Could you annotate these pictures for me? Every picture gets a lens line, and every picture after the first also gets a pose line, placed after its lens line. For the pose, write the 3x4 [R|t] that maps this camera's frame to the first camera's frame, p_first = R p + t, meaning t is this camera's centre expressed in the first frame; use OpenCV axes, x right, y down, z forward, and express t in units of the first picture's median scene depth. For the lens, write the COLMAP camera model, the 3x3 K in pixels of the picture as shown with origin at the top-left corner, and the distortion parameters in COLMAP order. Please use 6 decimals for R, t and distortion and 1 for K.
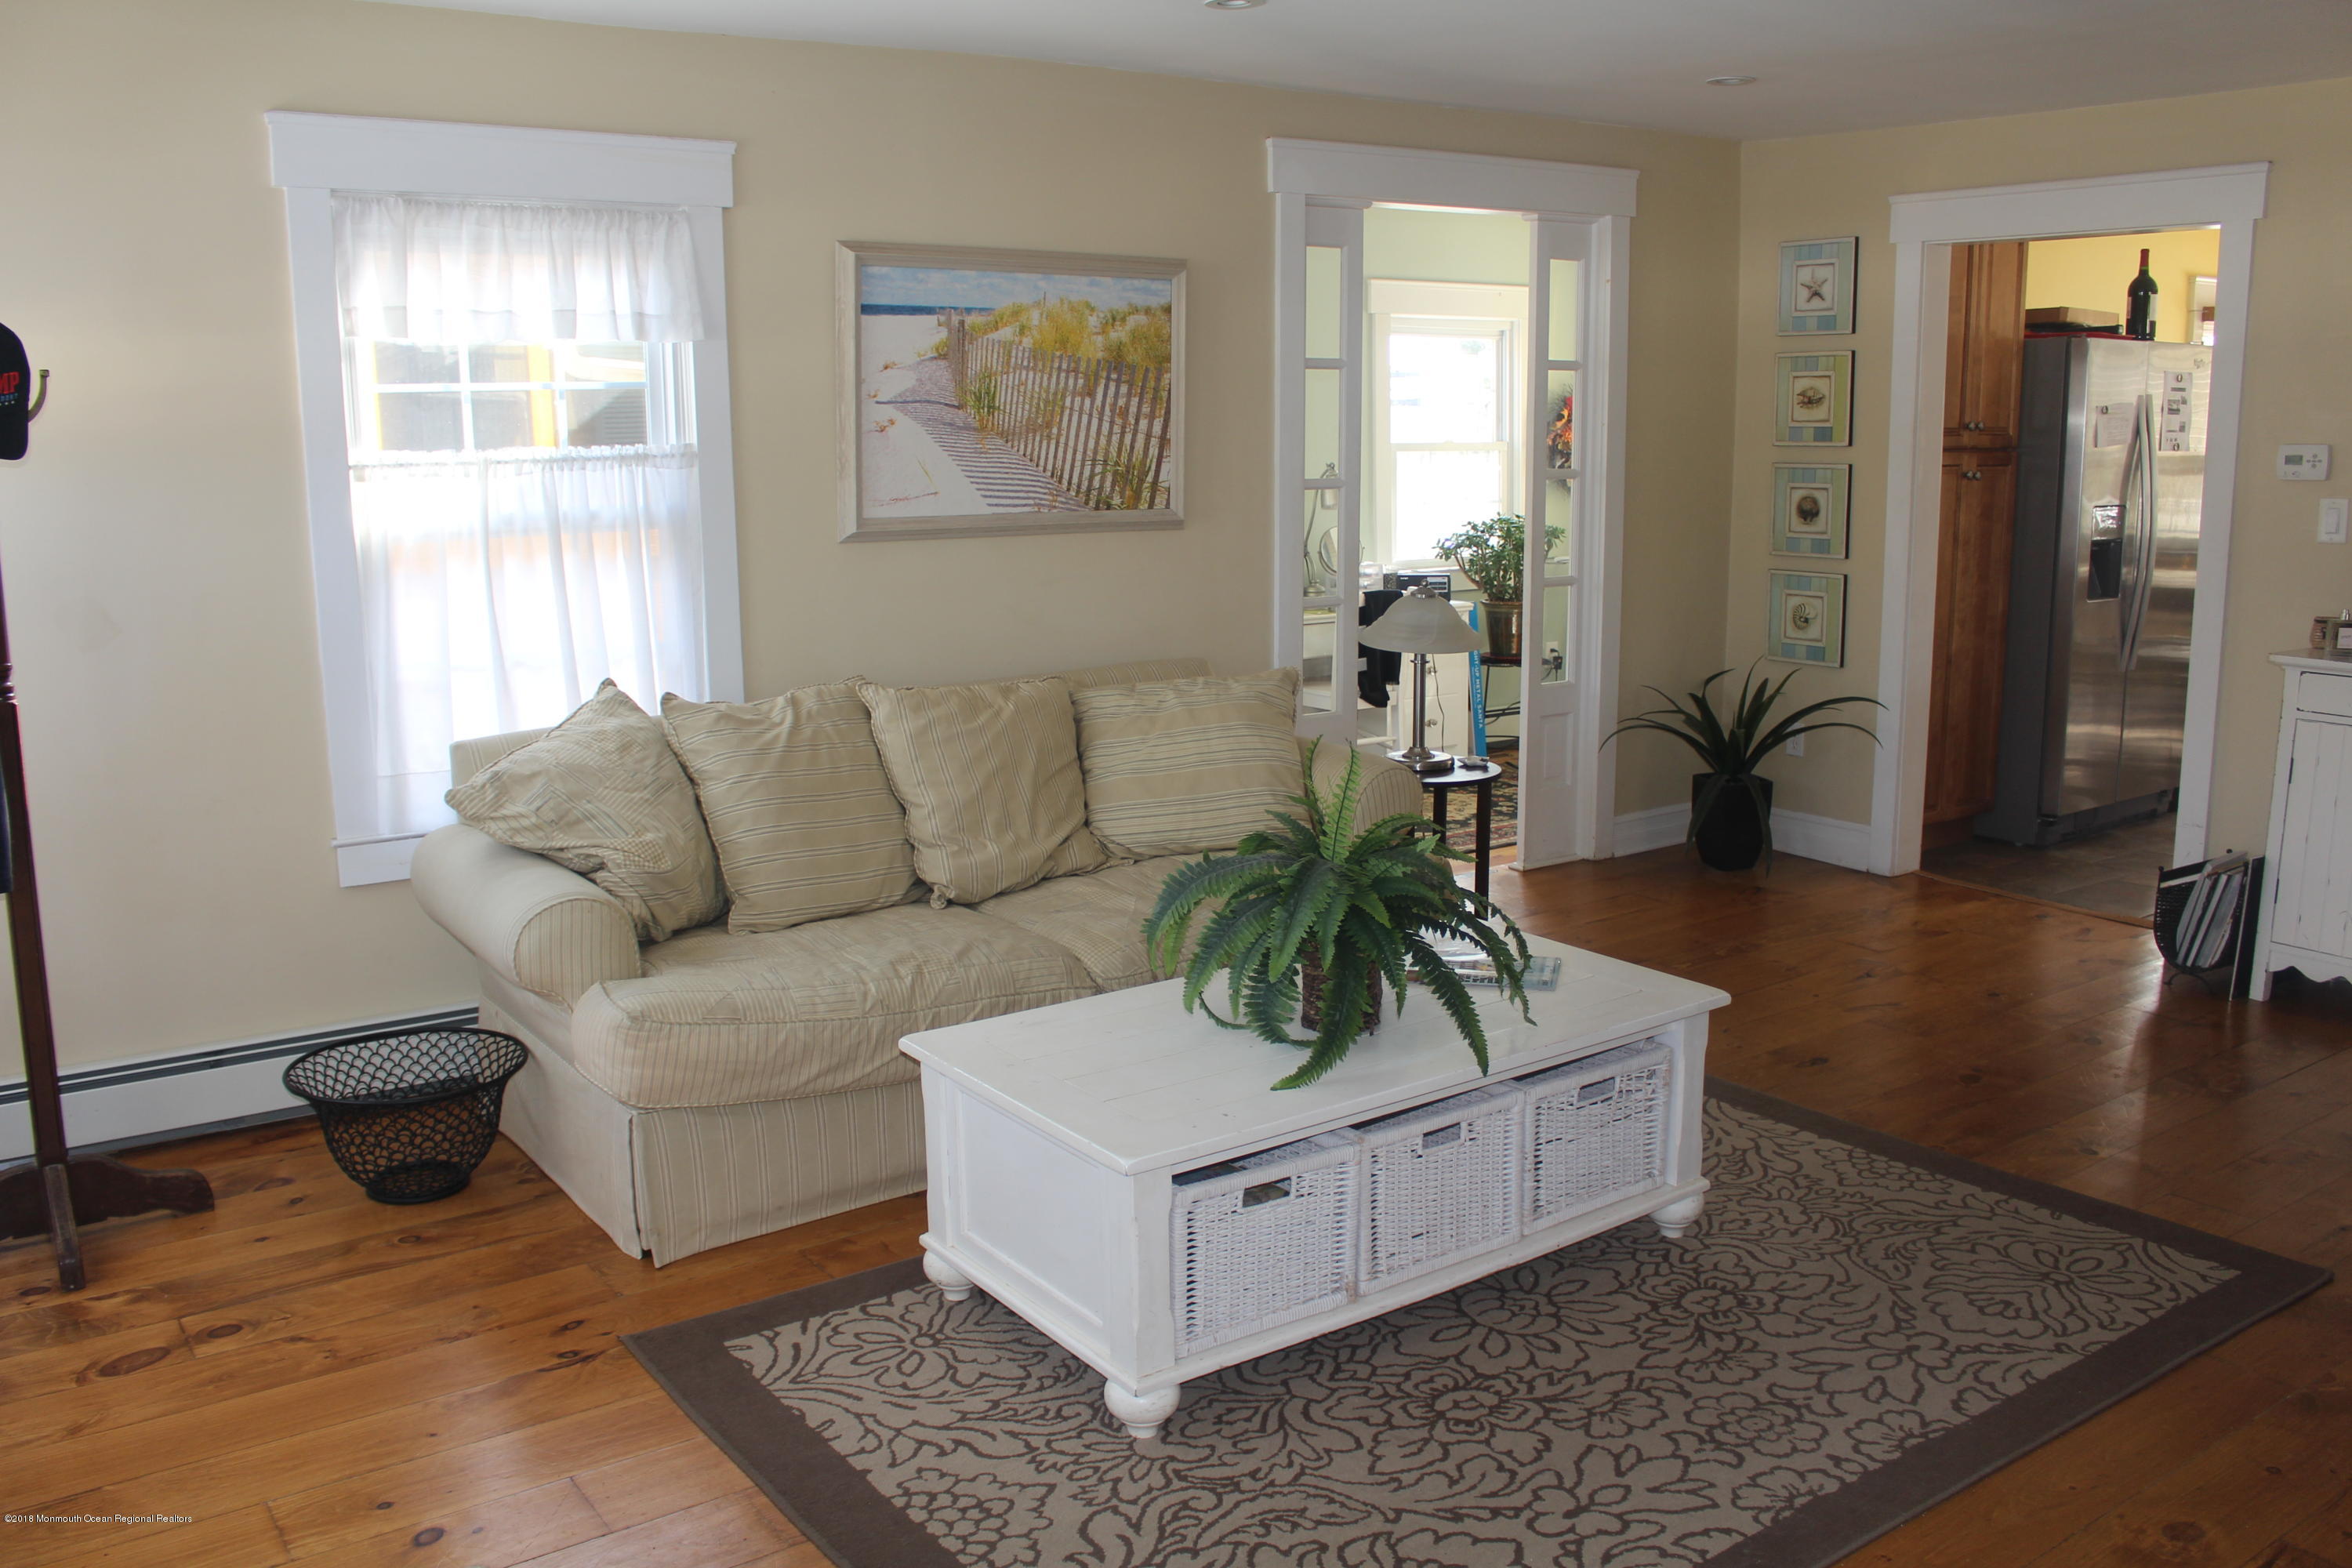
lens RADIAL K [[1968.9, 0, 1176.0], [0, 1968.9, 784.0], [0, 0, 1]] dist [-0.099707, 0.000563]
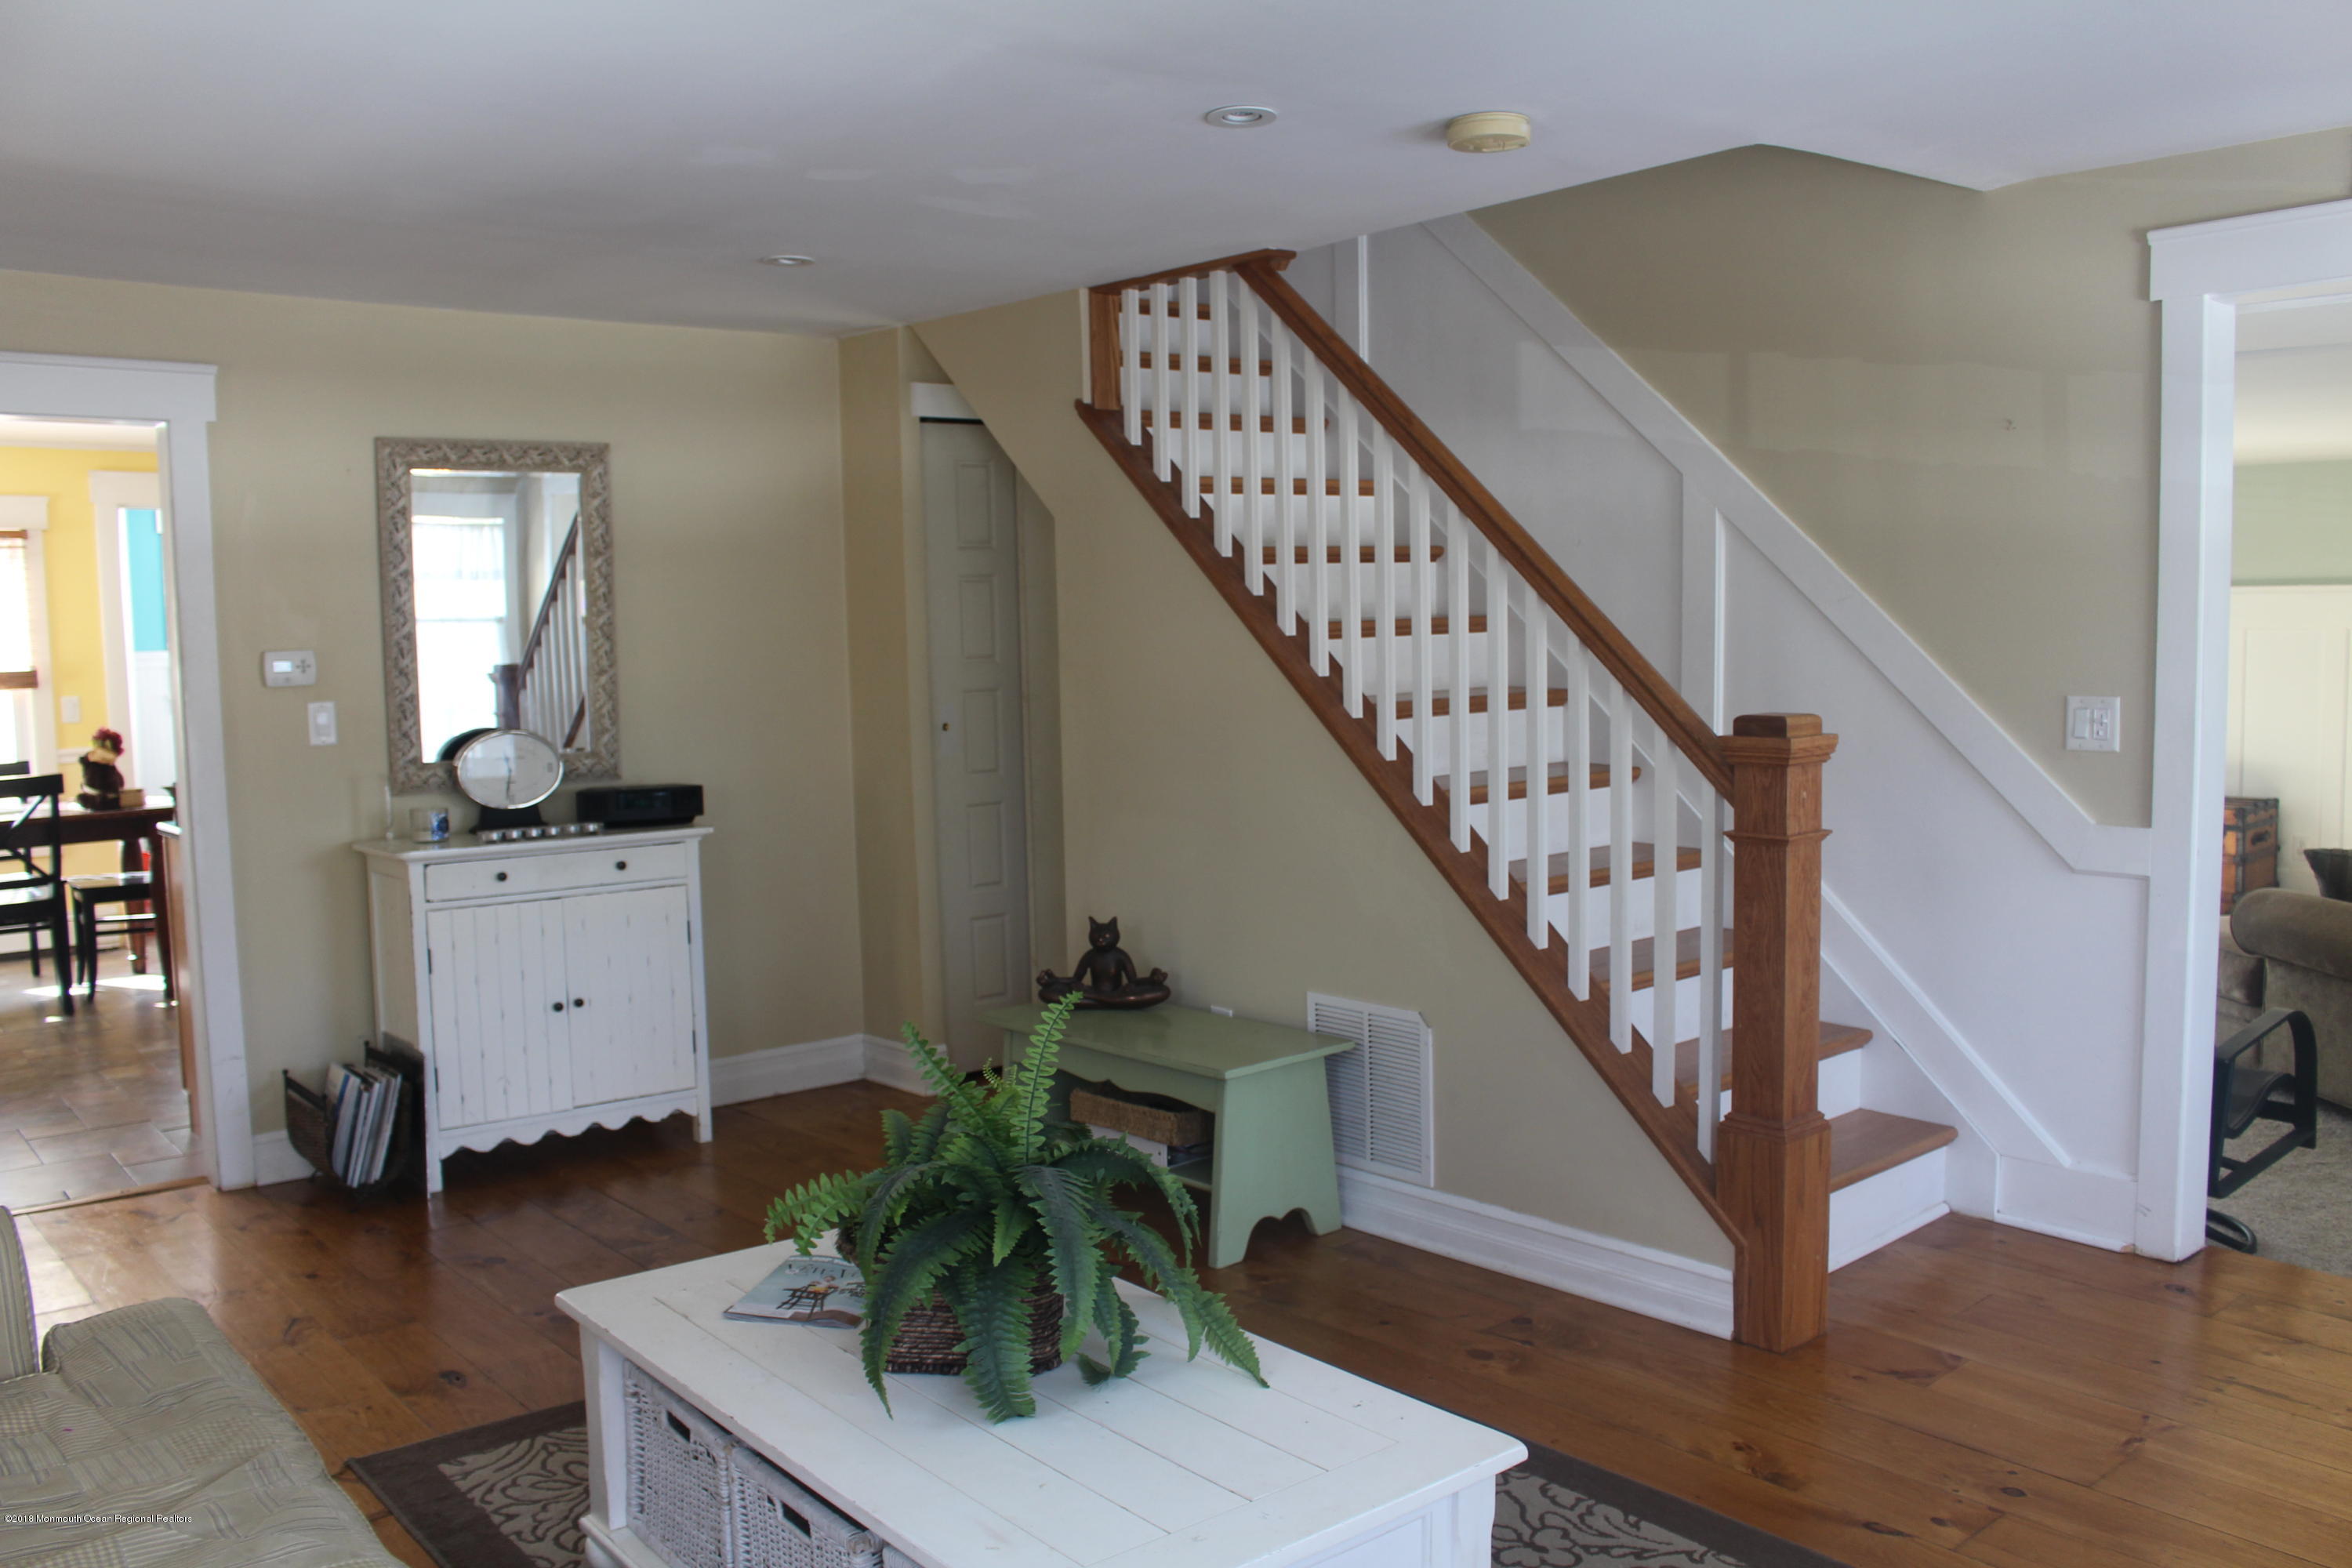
lens RADIAL K [[1968.9, 0, 1176.0], [0, 1968.9, 784.0], [0, 0, 1]] dist [-0.099707, 0.000563]
pose [[-0.084723, -0.073955, 0.993656, -0.470600], [0.201433, 0.975380, 0.089769, -0.110781], [-0.975831, 0.207761, -0.067740, 0.645104]]
